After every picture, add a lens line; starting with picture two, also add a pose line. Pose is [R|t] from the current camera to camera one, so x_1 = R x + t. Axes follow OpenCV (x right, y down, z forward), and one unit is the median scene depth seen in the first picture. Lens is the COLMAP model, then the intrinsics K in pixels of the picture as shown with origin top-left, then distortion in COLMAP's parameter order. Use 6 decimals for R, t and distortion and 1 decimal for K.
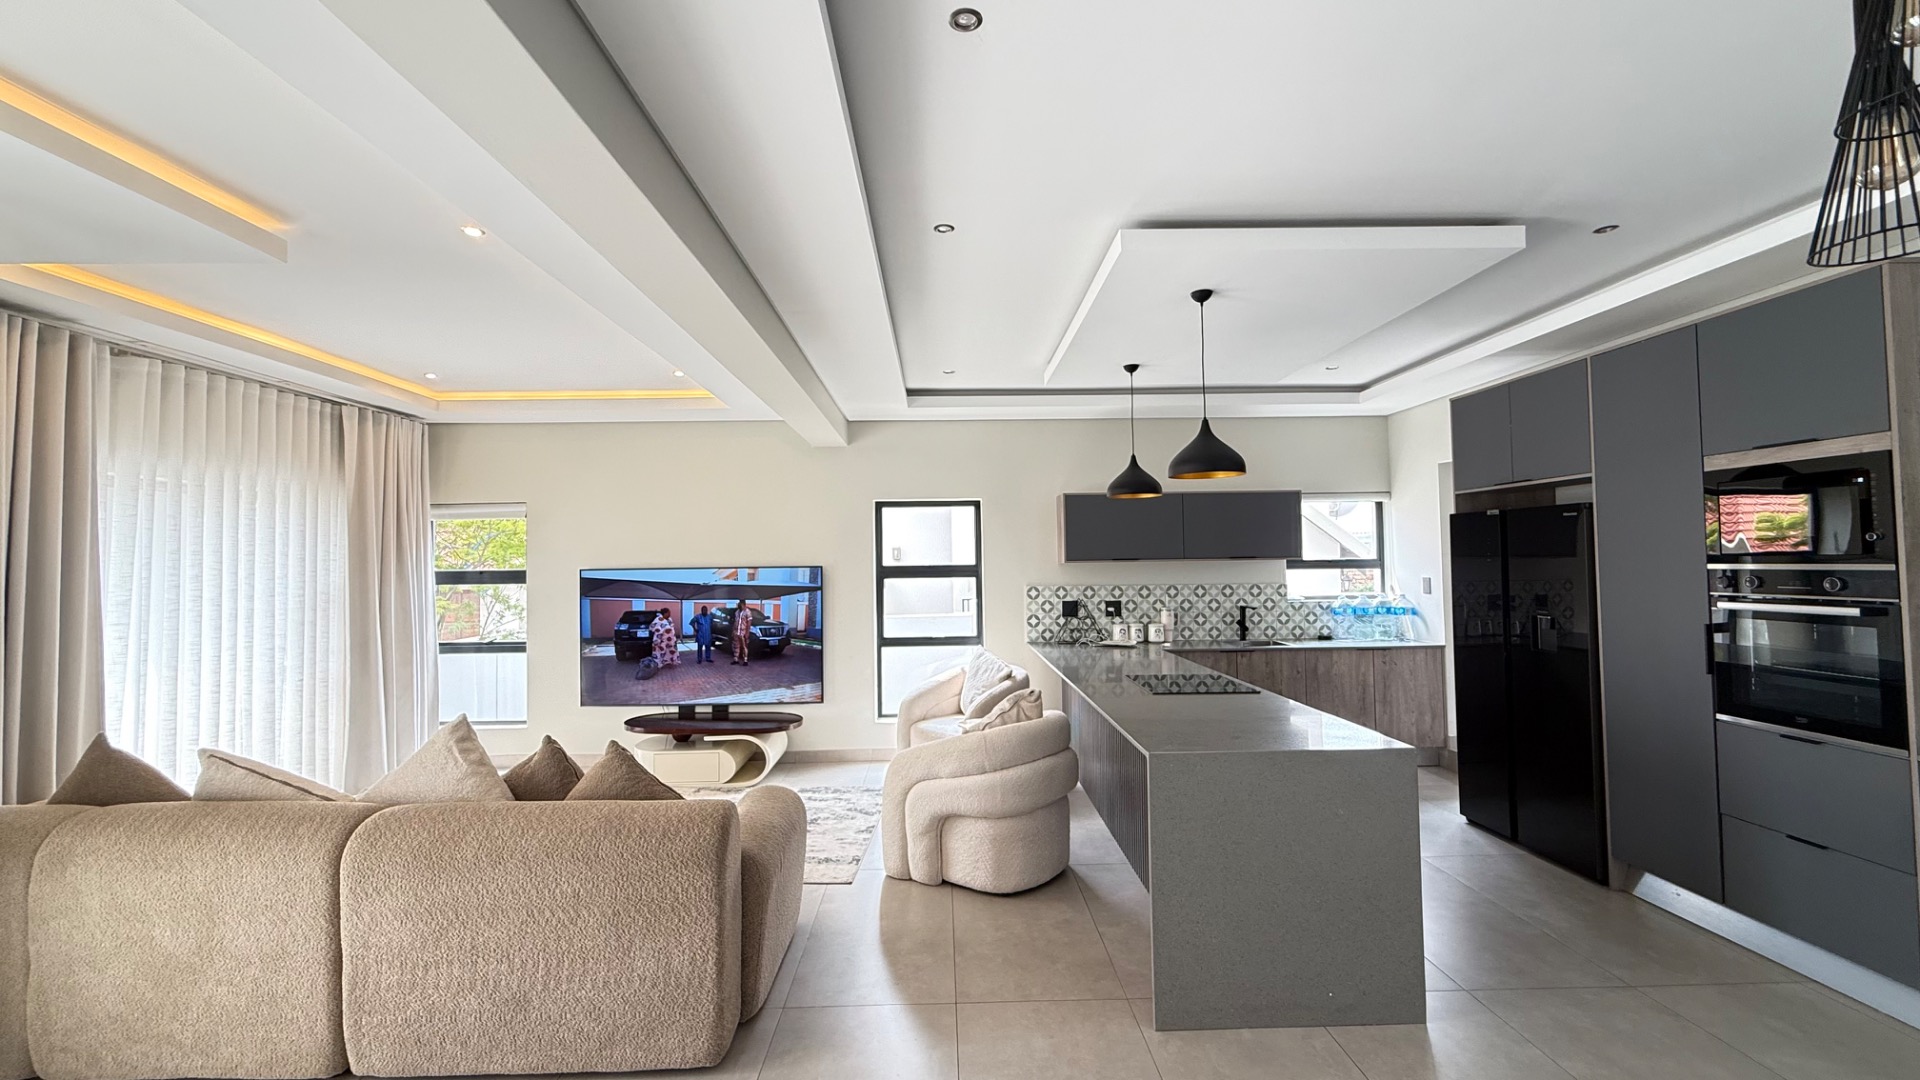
lens RADIAL K [[766.5, 0, 959.9], [0, 766.5, 538.5], [0, 0, 1]] dist [-0.000761, 0.000230]
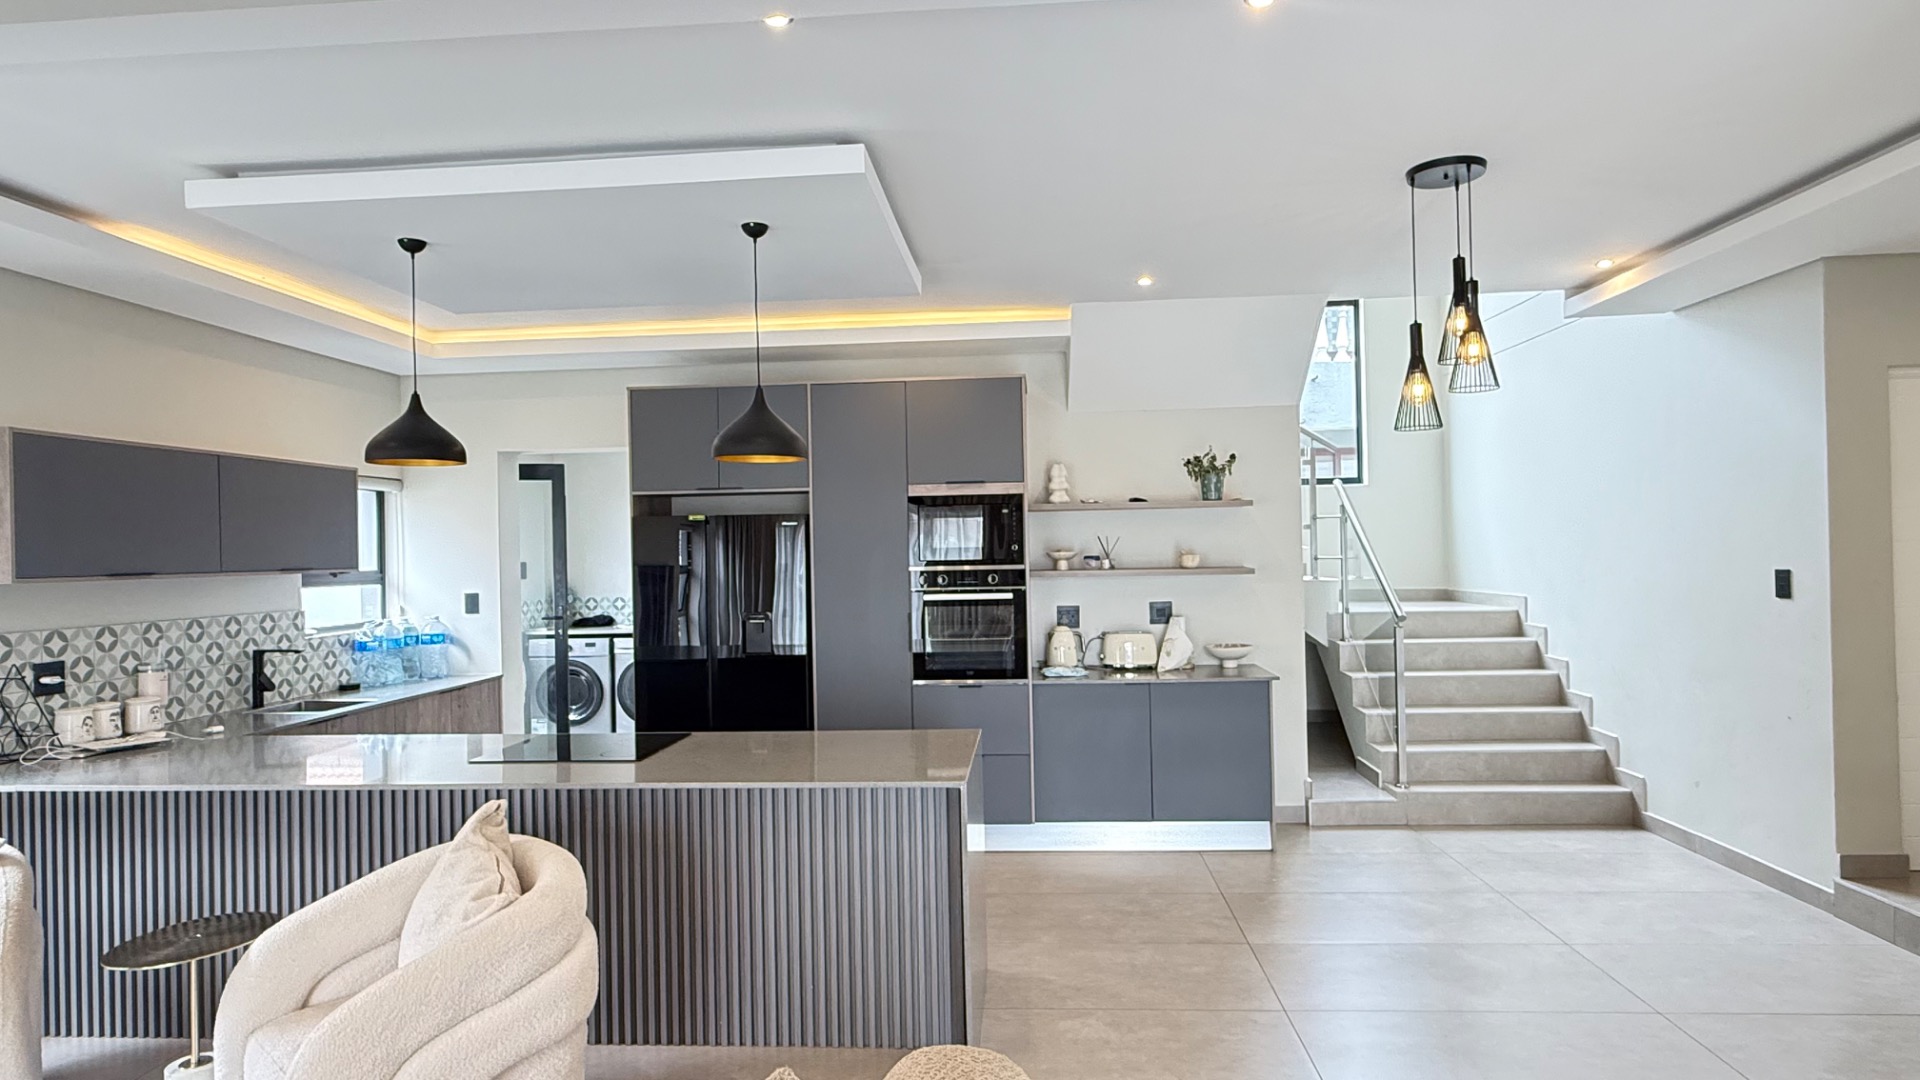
lens RADIAL K [[1064.3, 0, 959.9], [0, 1064.3, 542.6], [0, 0, 1]] dist [-0.002244, 0.000309]
pose [[0.086579, 0.019470, 0.996055, -0.411424], [-0.012486, 0.999752, -0.018457, 0.012066], [-0.996167, -0.010839, 0.086801, 0.379213]]
